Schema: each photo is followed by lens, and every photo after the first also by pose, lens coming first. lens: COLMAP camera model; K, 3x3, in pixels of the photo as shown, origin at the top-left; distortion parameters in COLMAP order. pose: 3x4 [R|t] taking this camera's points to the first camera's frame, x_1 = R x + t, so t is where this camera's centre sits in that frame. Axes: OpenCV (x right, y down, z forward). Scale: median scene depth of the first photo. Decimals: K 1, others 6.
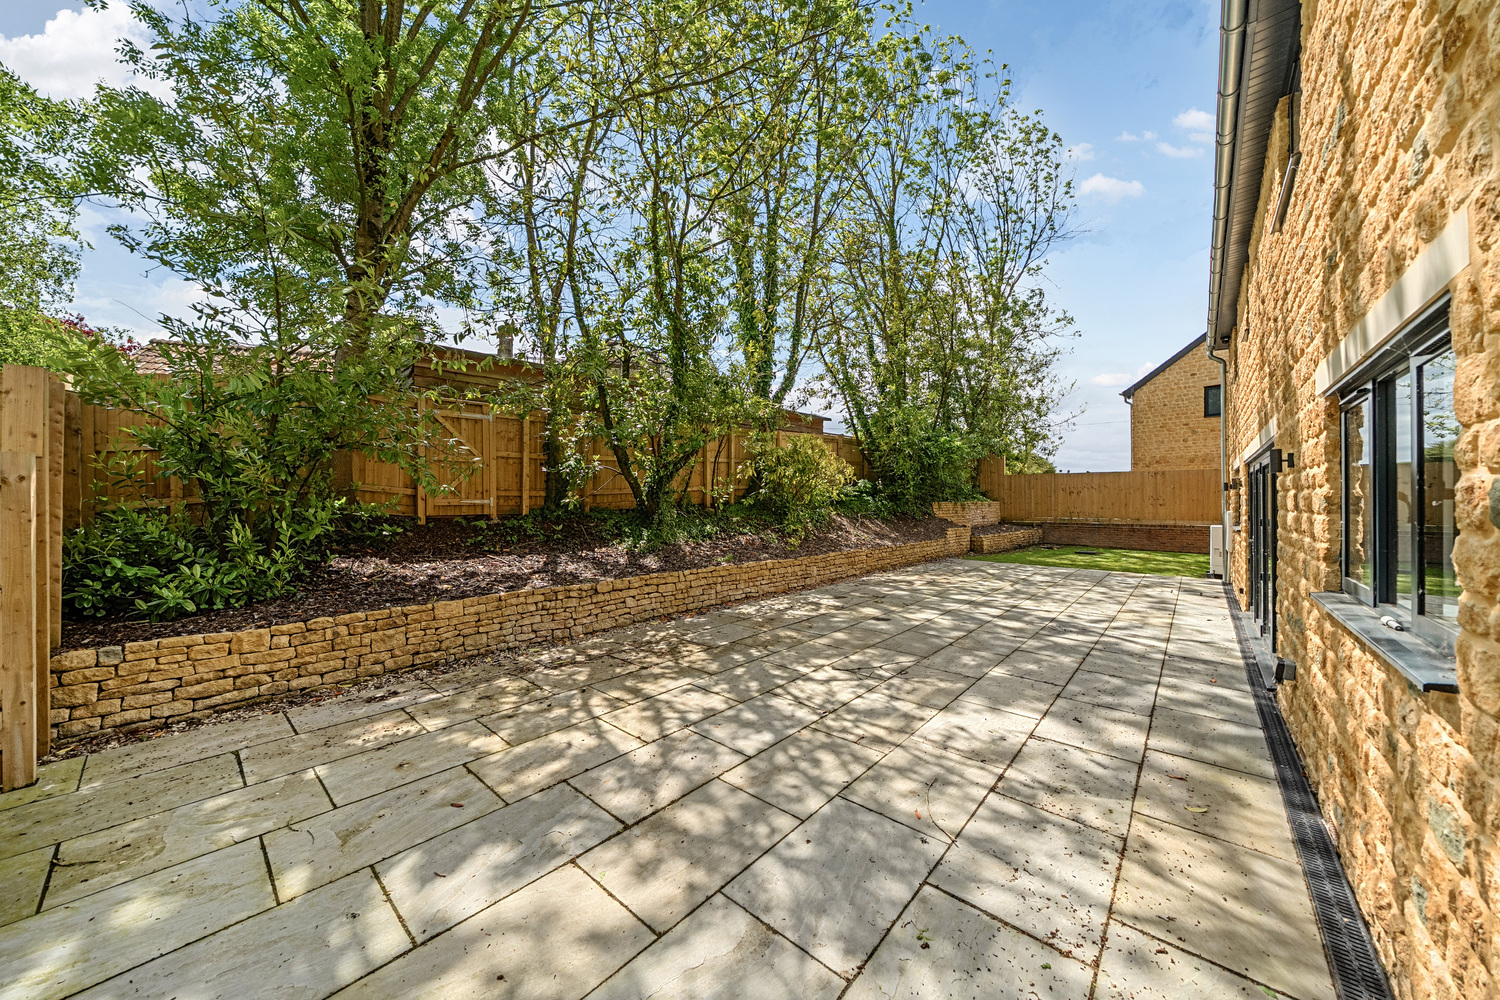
lens RADIAL K [[516.8, 0, 753.3], [0, 516.8, 494.8], [0, 0, 1]] dist [0.000309, -0.000011]
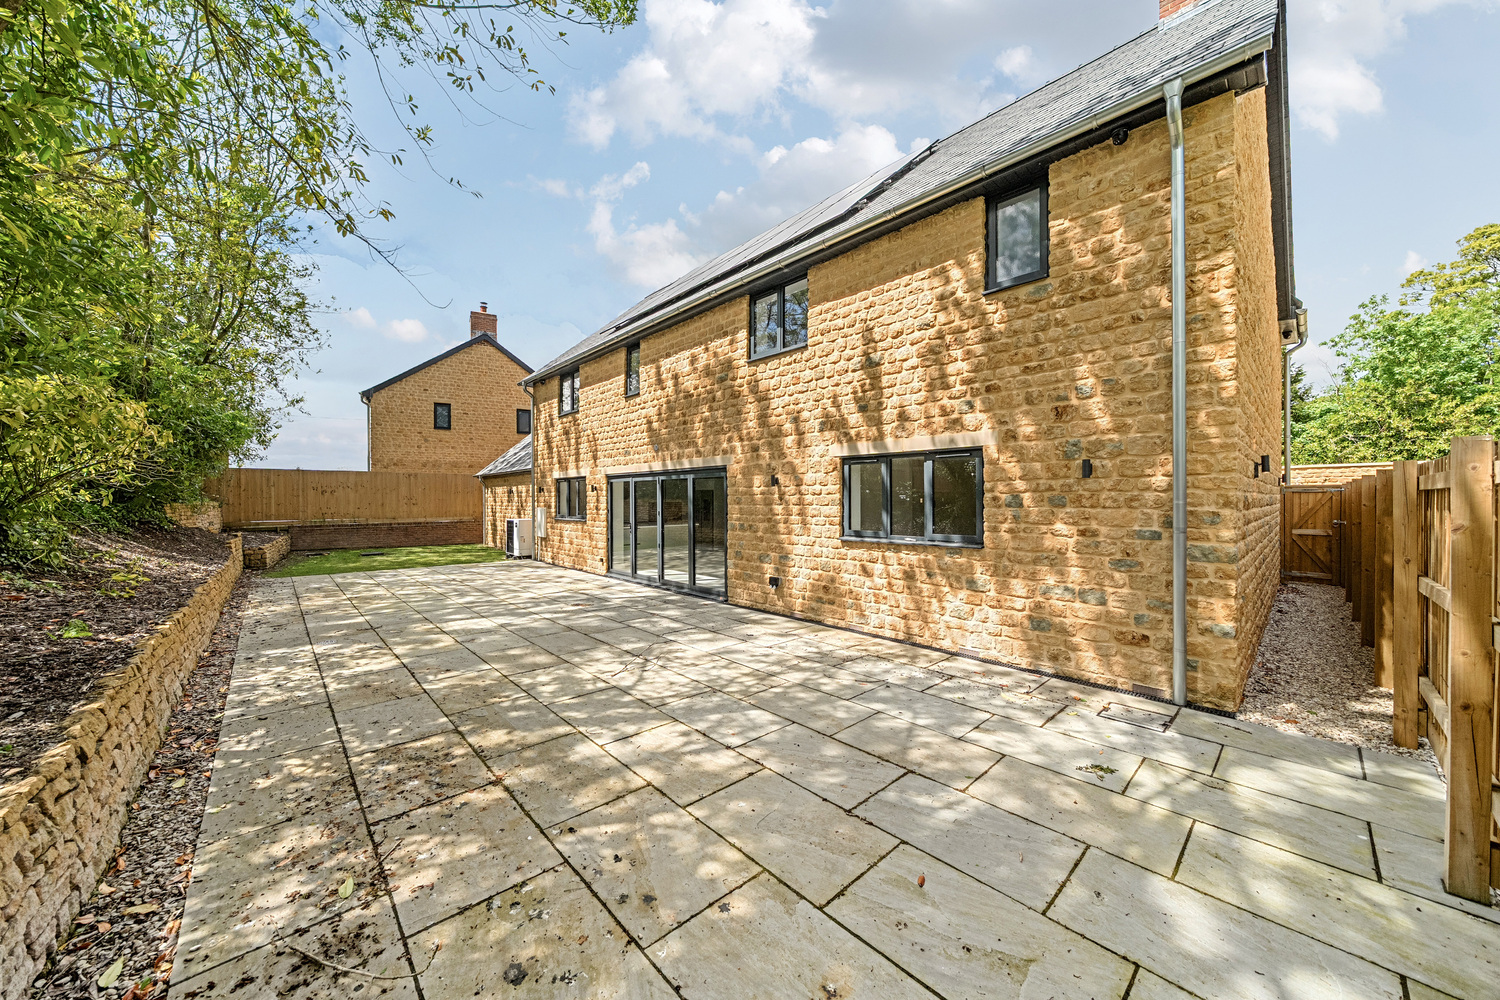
lens RADIAL K [[516.8, 0, 755.5], [0, 516.8, 499.1], [0, 0, 1]] dist [0.000309, -0.000011]
pose [[0.107444, -0.000024, 0.994211, -0.693184], [-0.000264, 1.000000, 0.000053, 0.015063], [-0.994211, -0.000268, 0.107444, 0.584887]]
